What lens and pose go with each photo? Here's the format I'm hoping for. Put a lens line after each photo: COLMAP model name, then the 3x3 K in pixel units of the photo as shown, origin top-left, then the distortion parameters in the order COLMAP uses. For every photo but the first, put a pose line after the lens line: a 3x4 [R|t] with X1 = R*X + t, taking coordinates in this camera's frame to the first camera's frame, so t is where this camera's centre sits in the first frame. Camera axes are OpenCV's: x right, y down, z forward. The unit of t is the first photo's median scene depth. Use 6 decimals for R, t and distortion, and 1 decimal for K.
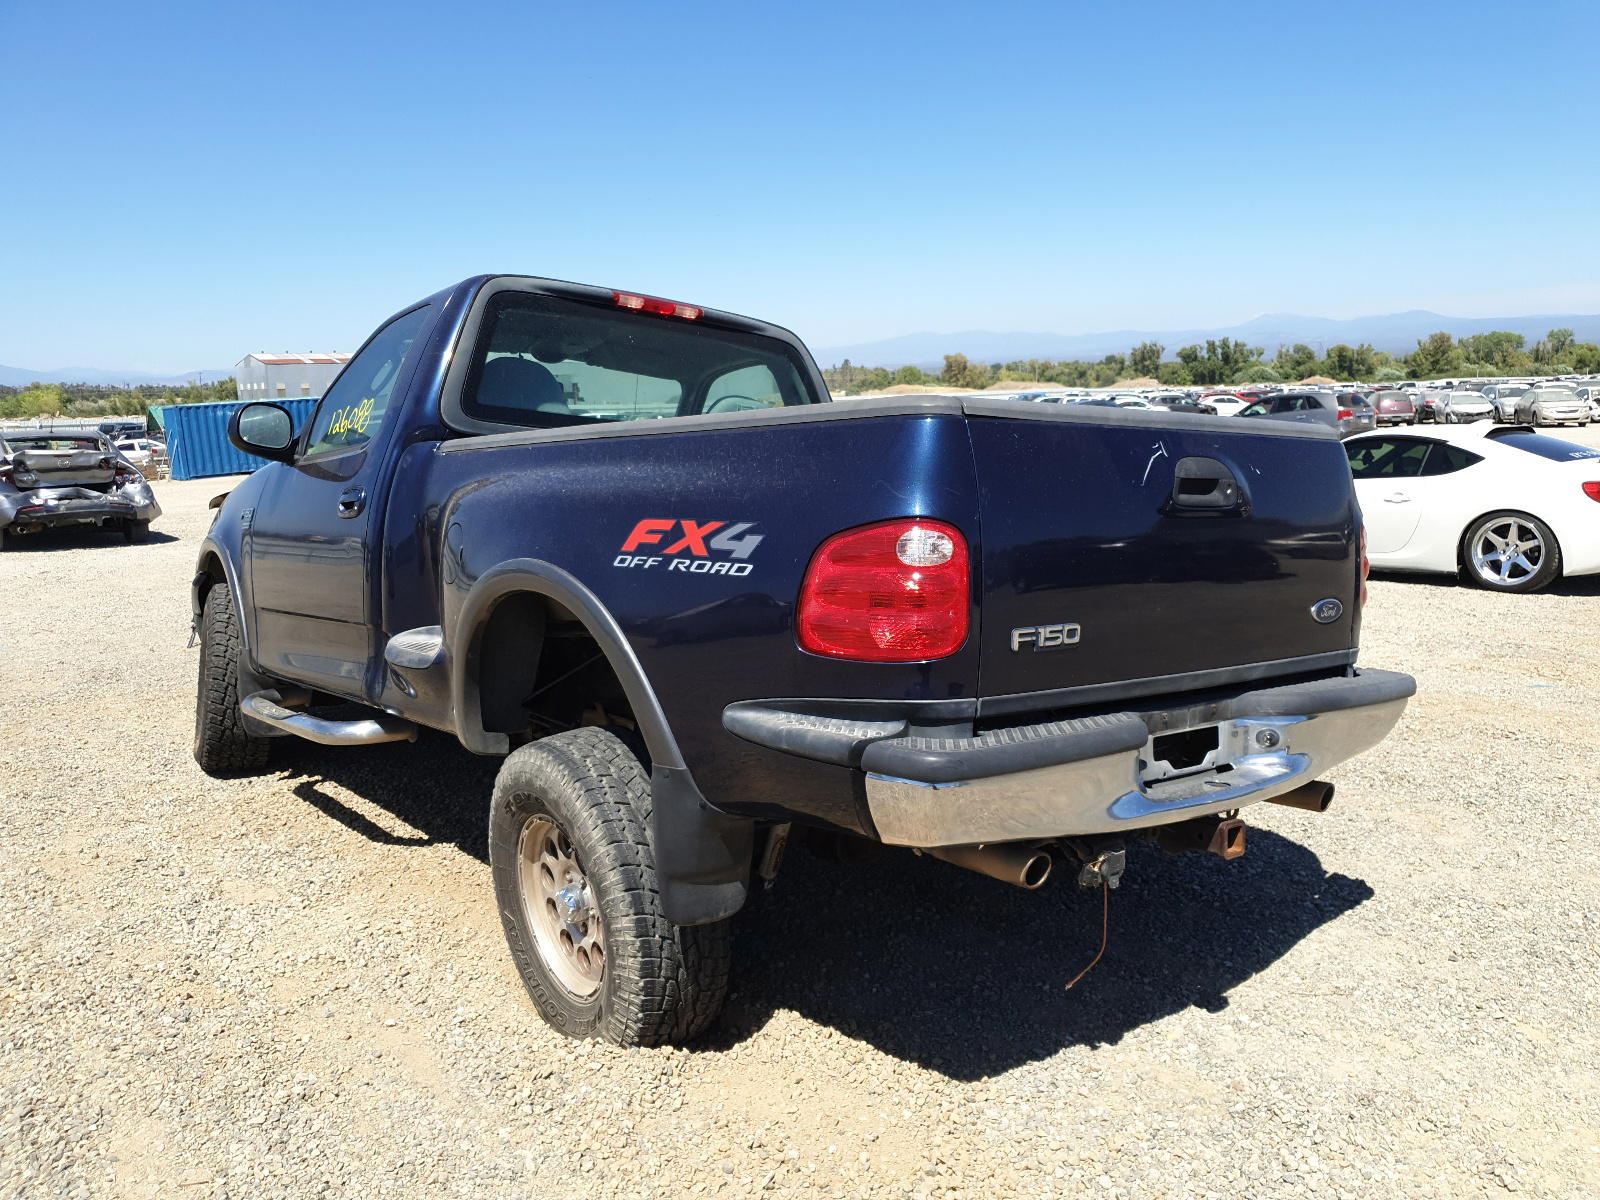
lens RADIAL K [[1226.7, 0, 801.8], [0, 1226.7, 598.9], [0, 0, 1]] dist [0.001165, -0.002769]
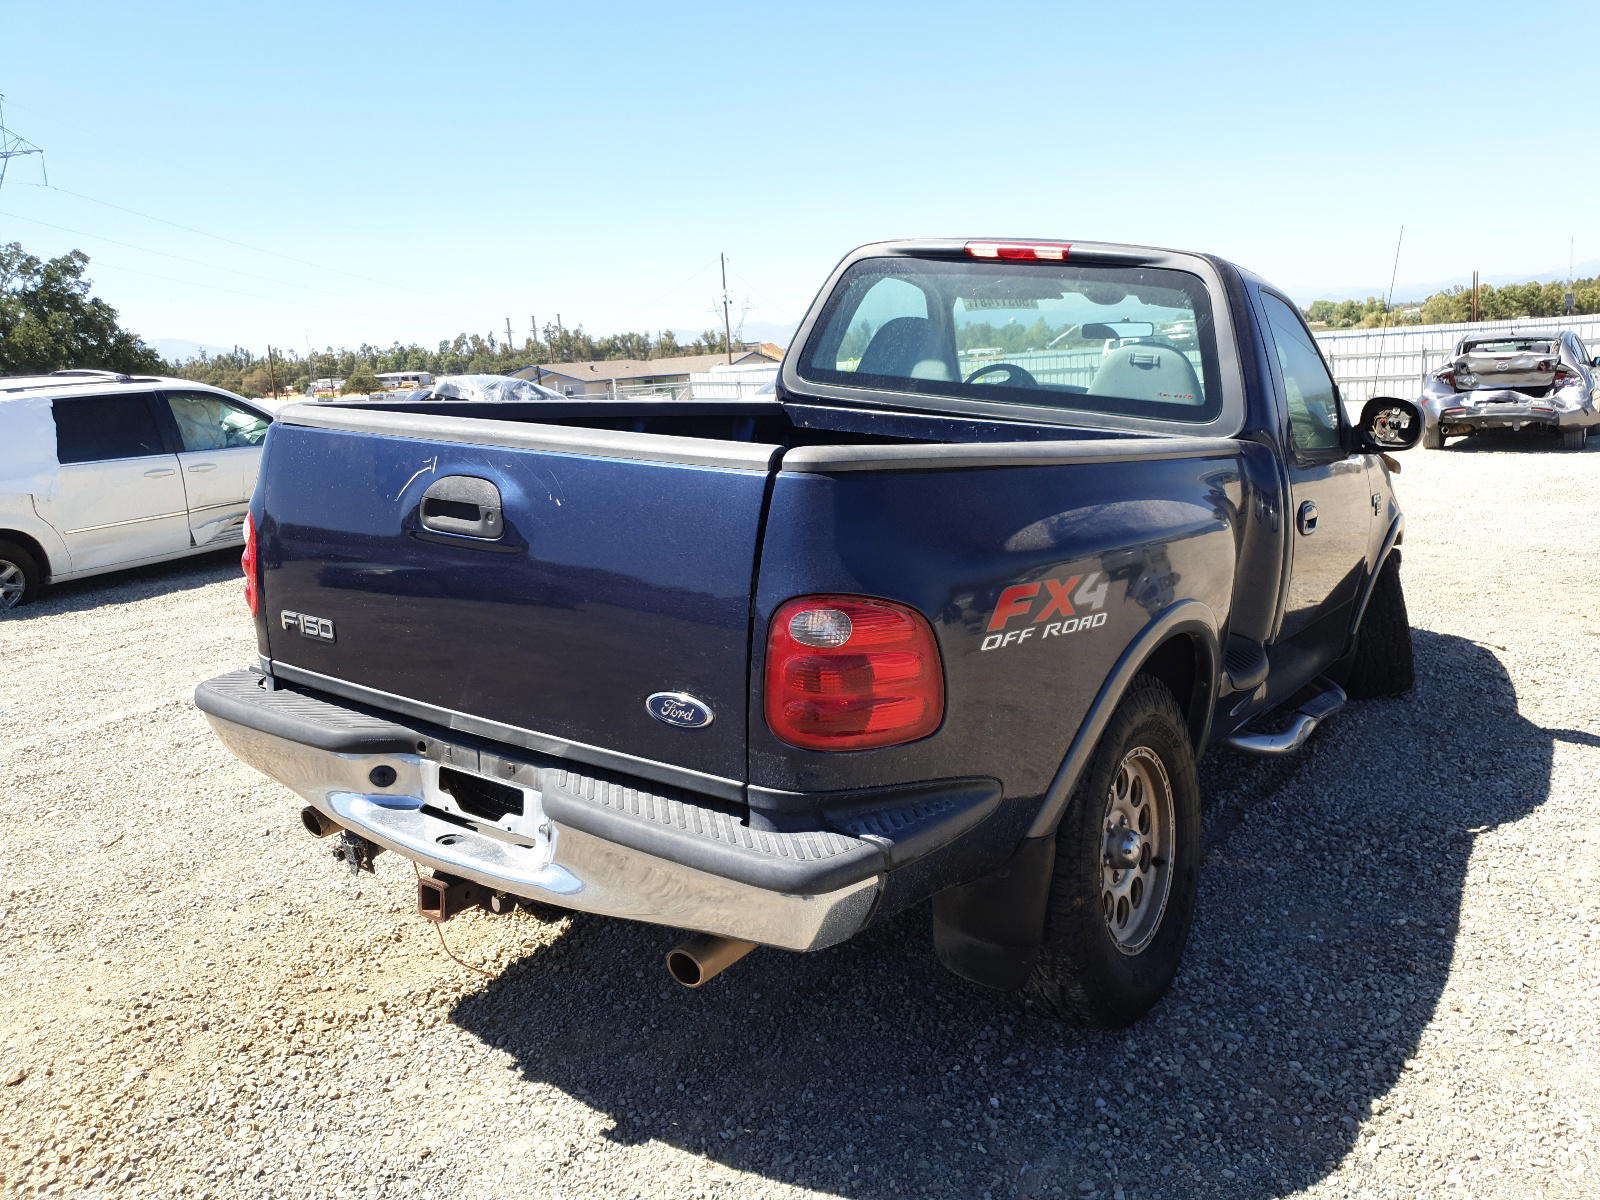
lens RADIAL K [[1226.7, 0, 802.0], [0, 1226.7, 600.9], [0, 0, 1]] dist [0.001165, -0.002769]
pose [[0.296987, 0.186570, -0.936477, 0.832516], [-0.096788, 0.981557, 0.164857, -0.132664], [0.949963, 0.041679, 0.309568, 0.647558]]
